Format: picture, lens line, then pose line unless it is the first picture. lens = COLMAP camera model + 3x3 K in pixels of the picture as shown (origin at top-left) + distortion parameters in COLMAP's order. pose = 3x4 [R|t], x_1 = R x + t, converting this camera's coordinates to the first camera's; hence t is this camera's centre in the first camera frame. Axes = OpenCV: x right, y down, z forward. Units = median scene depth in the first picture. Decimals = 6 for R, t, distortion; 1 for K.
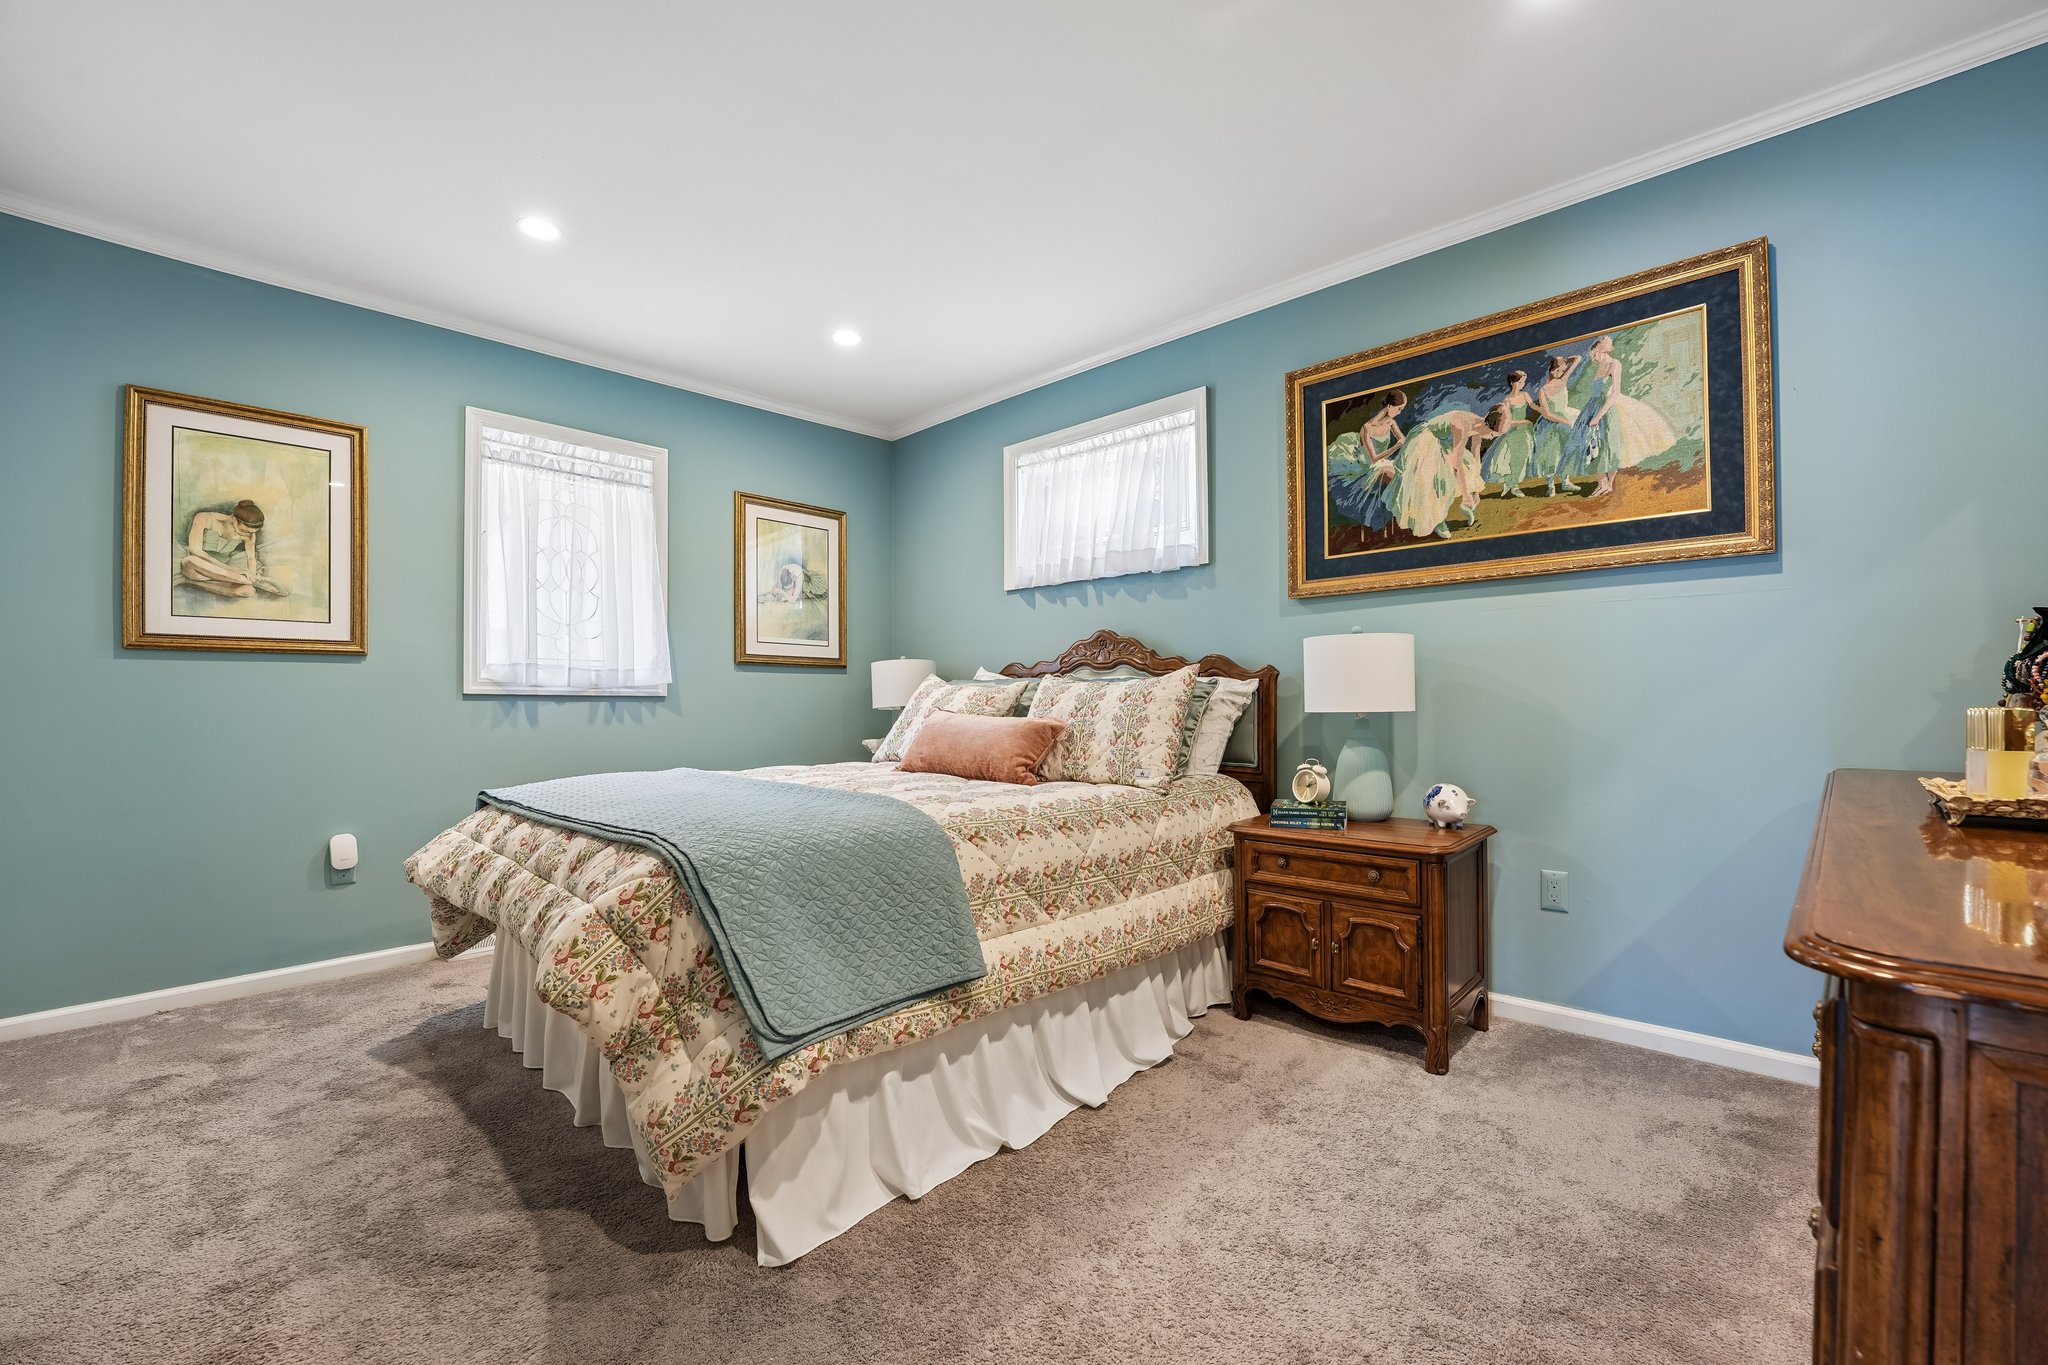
lens RADIAL K [[841.2, 0, 1019.2], [0, 841.2, 709.6], [0, 0, 1]] dist [-0.023602, 0.000174]
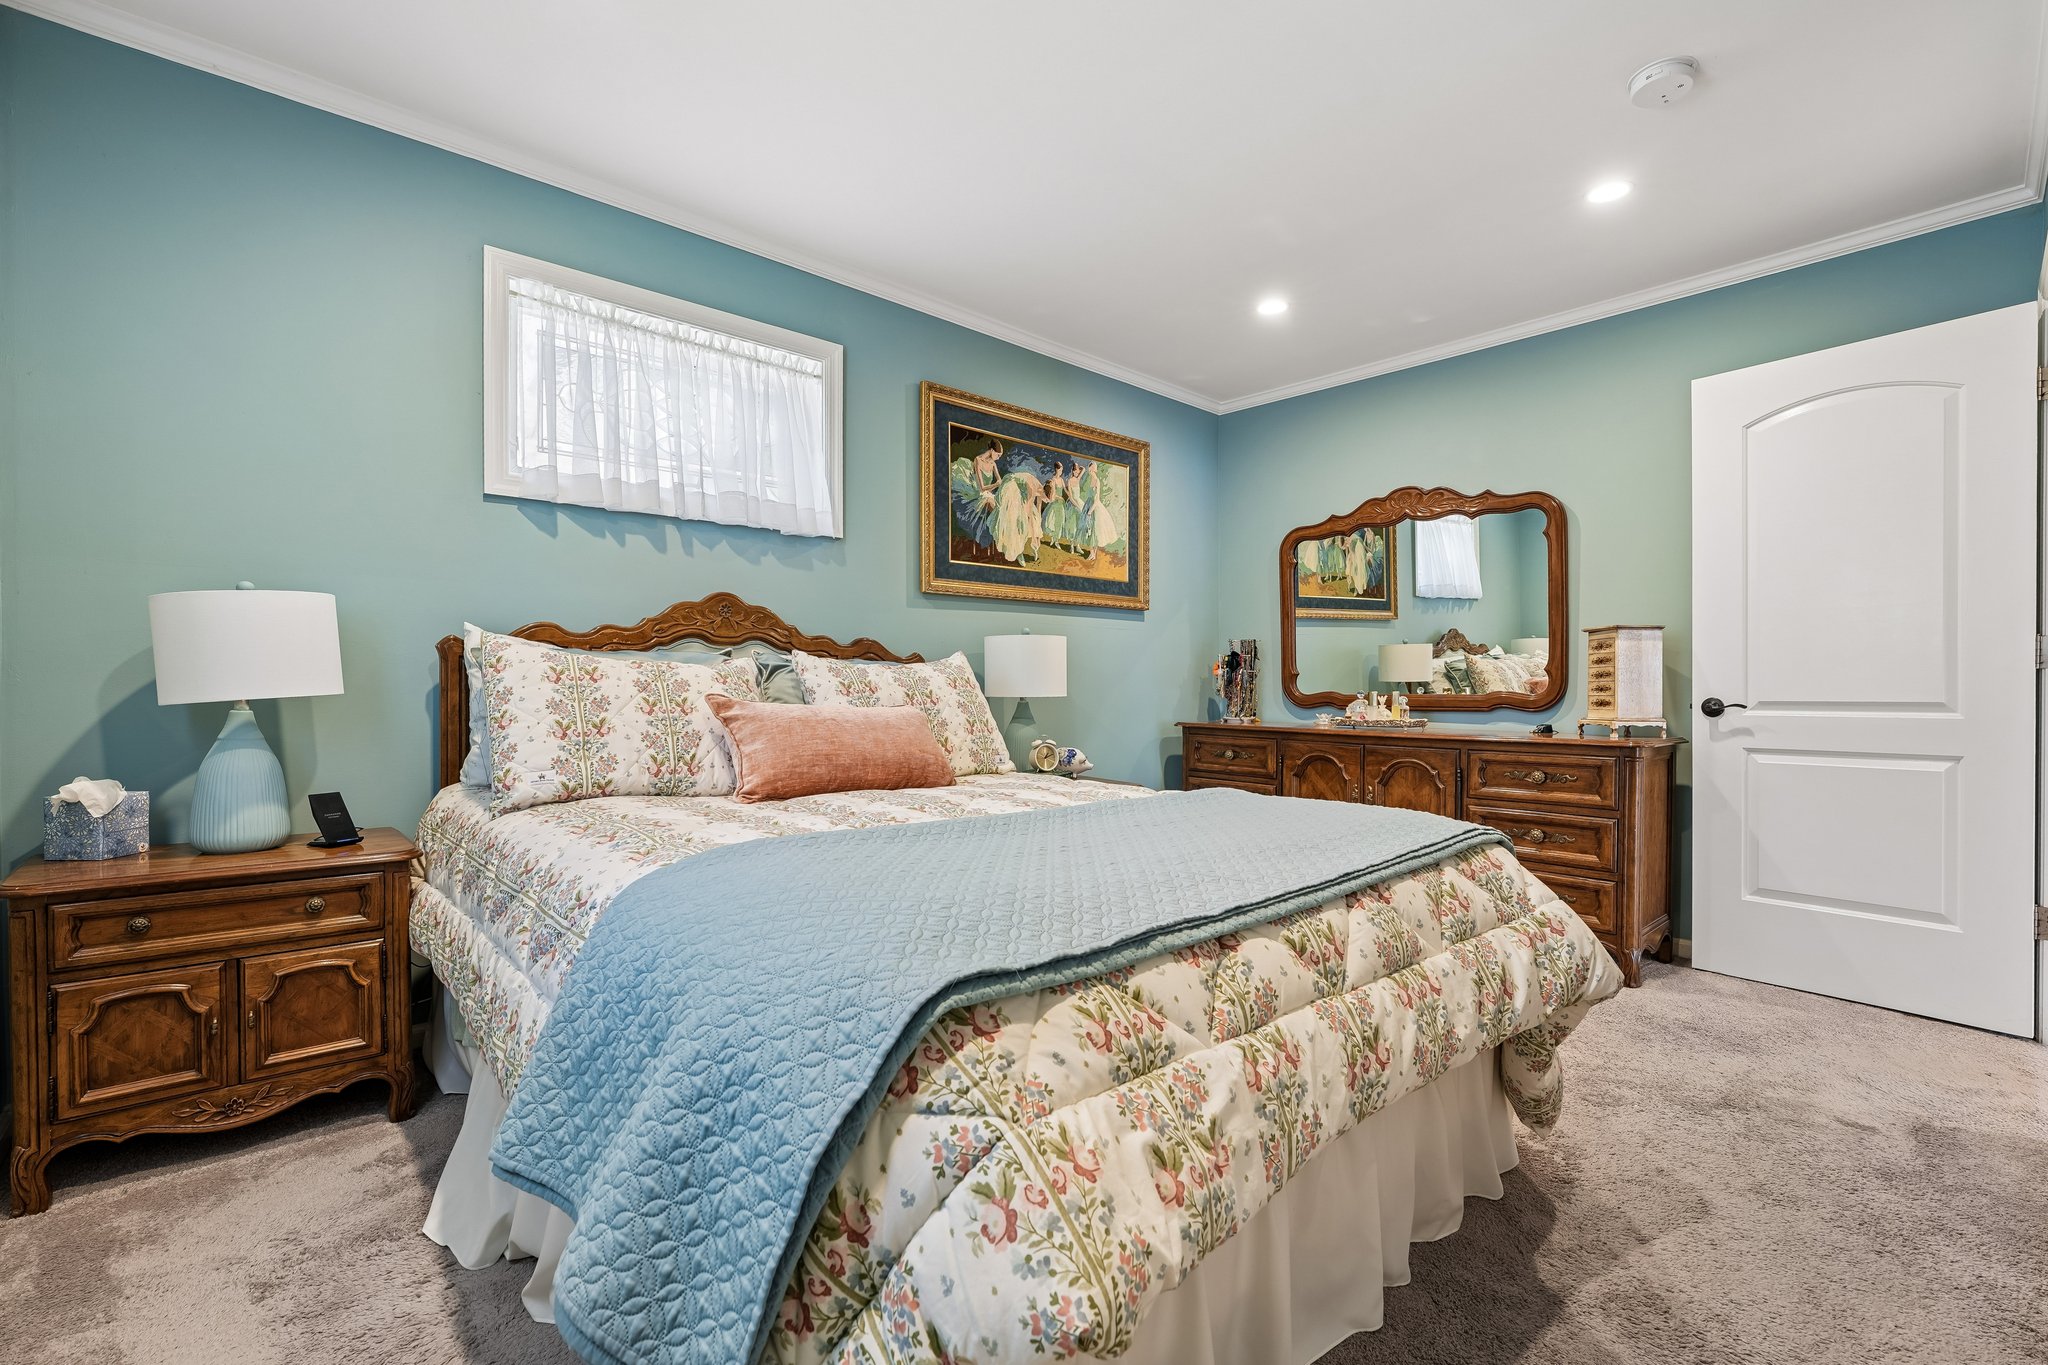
lens RADIAL K [[843.7, 0, 1018.5], [0, 843.7, 725.6], [0, 0, 1]] dist [-0.029244, 0.003058]
pose [[0.094256, -0.045338, 0.994515, -0.812536], [0.003168, 0.998971, 0.045241, -0.009789], [-0.995543, -0.001113, 0.094303, 0.838647]]
